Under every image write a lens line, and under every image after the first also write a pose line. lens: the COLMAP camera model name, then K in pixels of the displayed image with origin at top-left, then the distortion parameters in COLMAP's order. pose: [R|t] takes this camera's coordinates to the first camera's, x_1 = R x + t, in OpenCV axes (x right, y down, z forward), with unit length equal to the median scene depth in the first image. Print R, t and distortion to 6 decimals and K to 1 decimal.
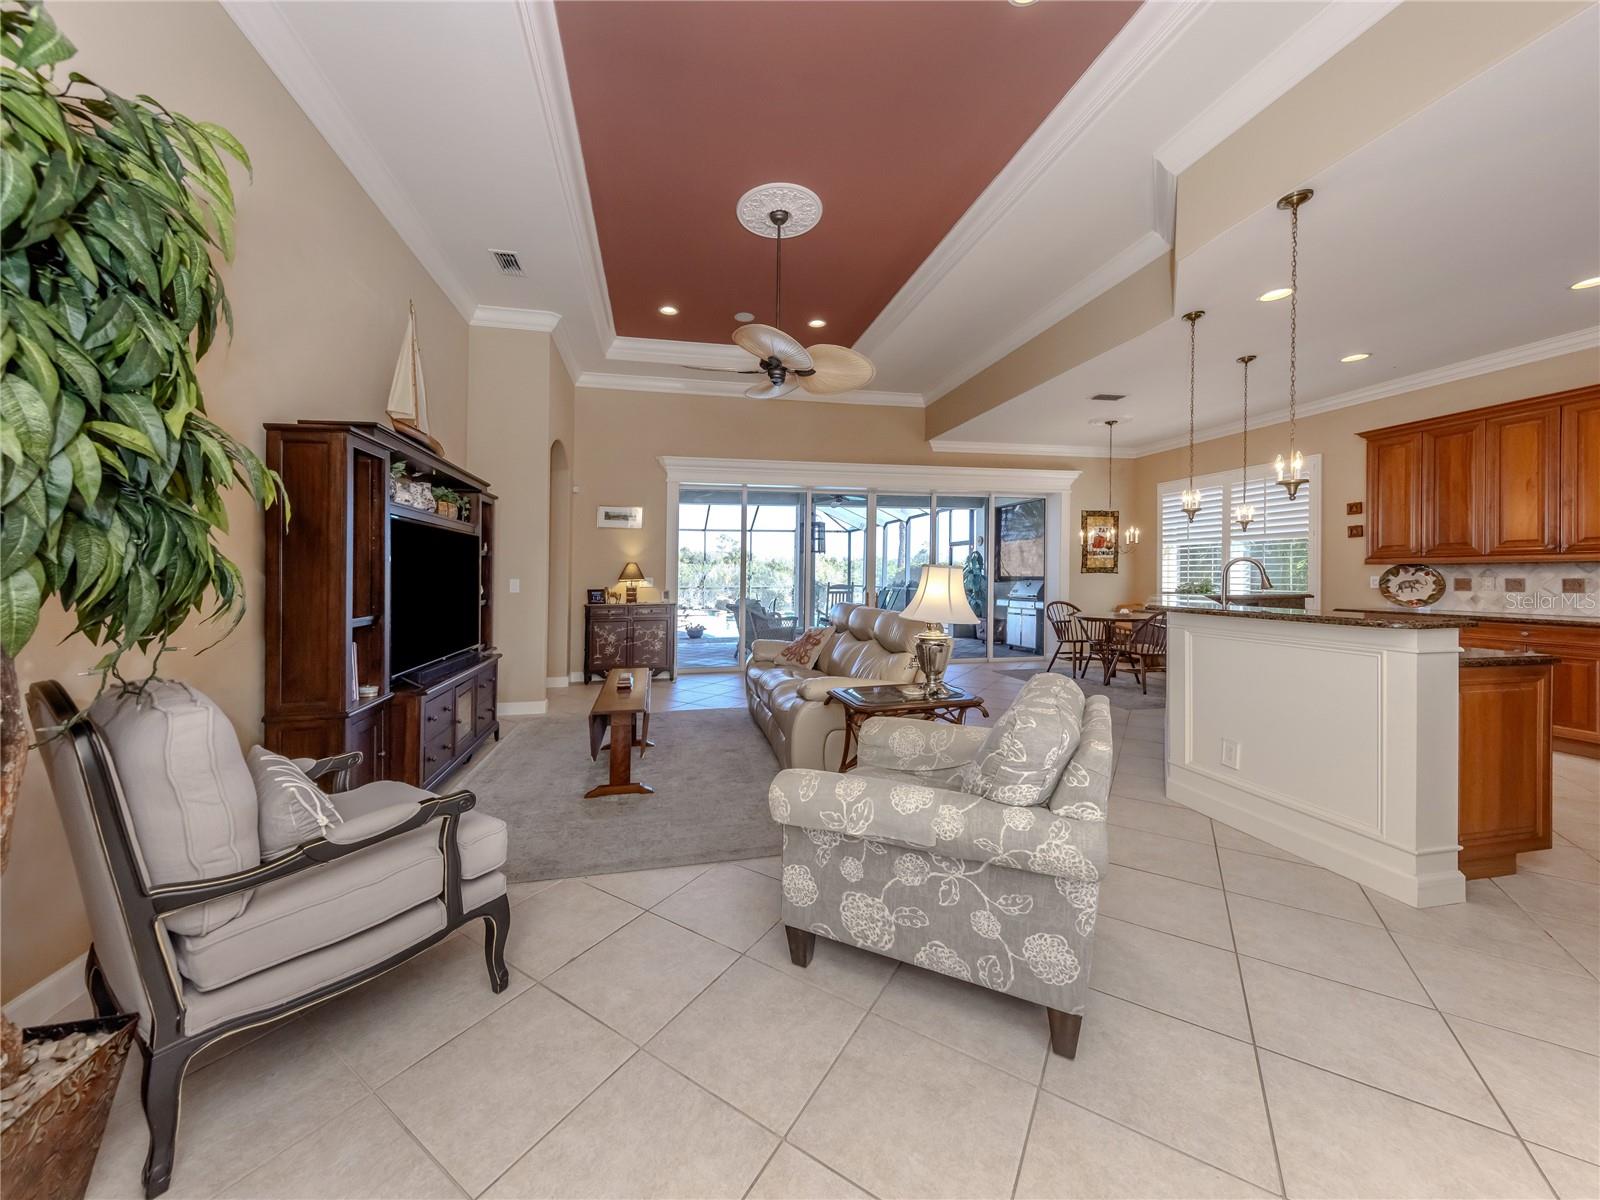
lens RADIAL K [[616.4, 0, 798.7], [0, 616.4, 581.2], [0, 0, 1]] dist [0.001054, 0.000239]
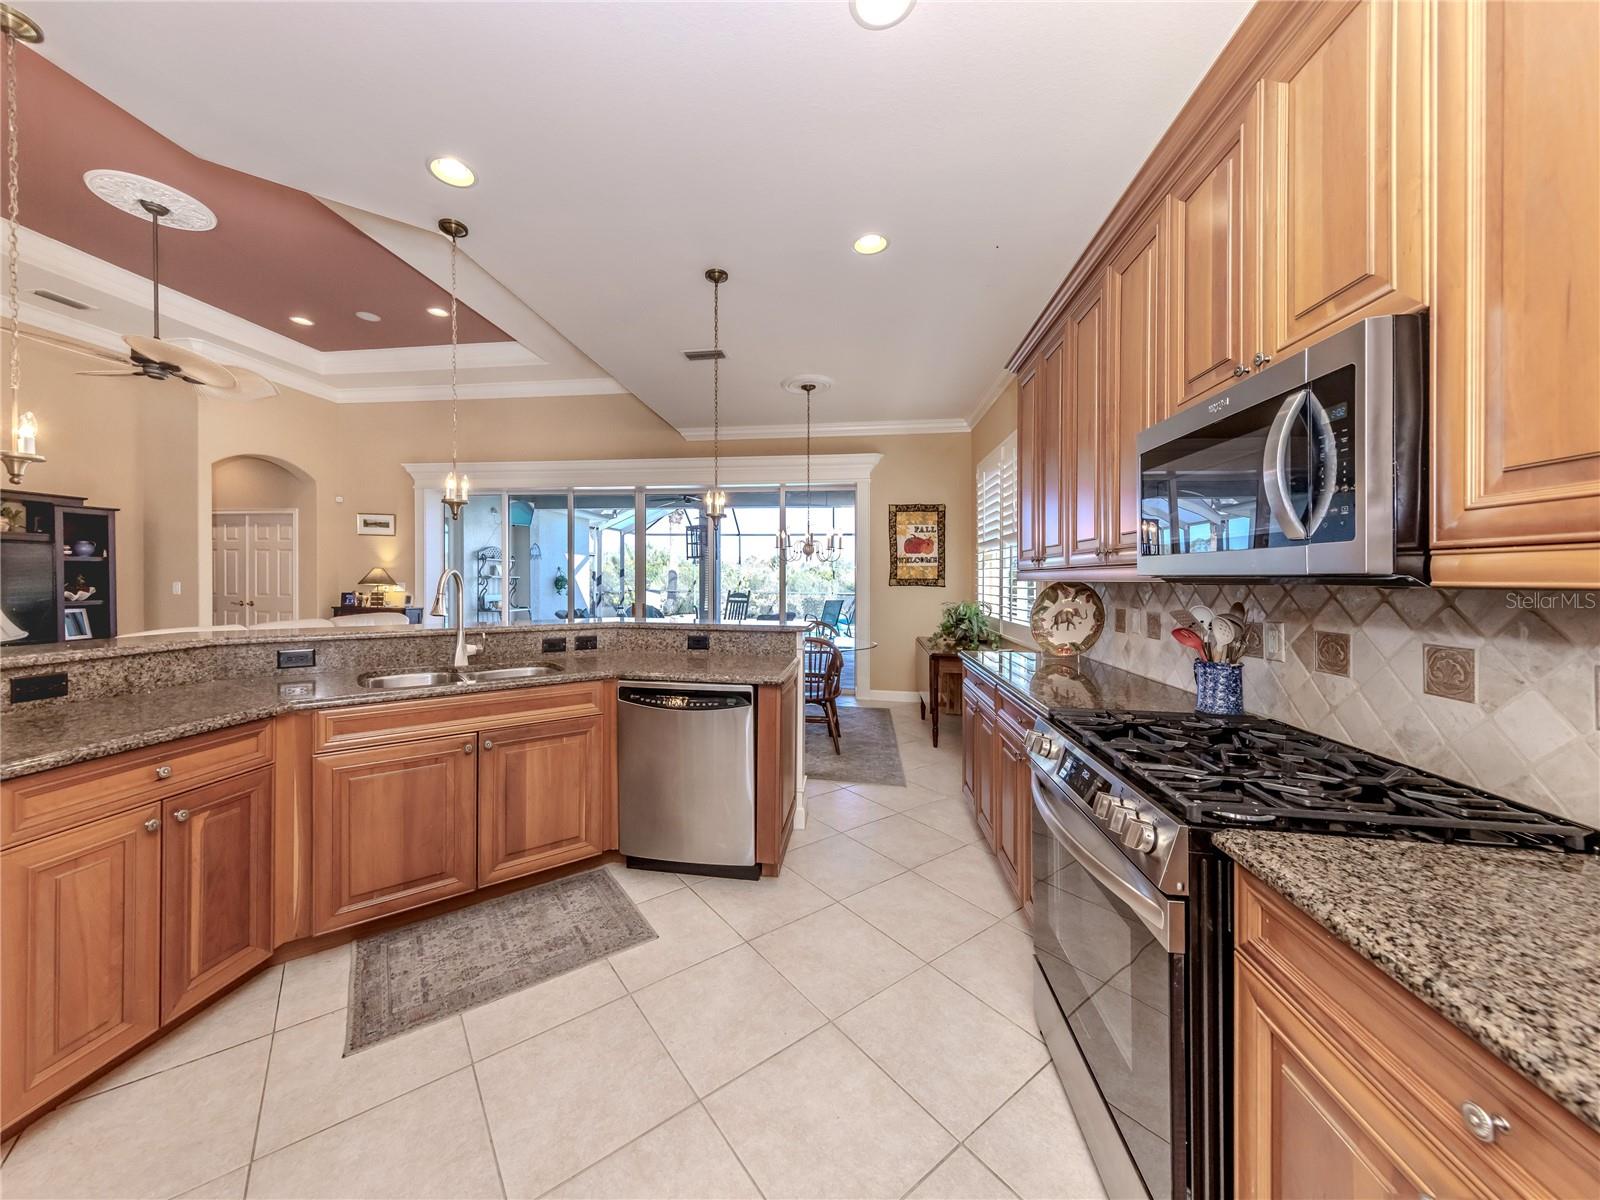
lens RADIAL K [[616.4, 0, 798.7], [0, 616.4, 581.2], [0, 0, 1]] dist [0.001054, 0.000239]
pose [[0.930641, 0.015649, -0.365598, 0.663999], [-0.018281, 0.999826, -0.003739, -0.014588], [0.365476, 0.010164, 0.930765, 0.253921]]
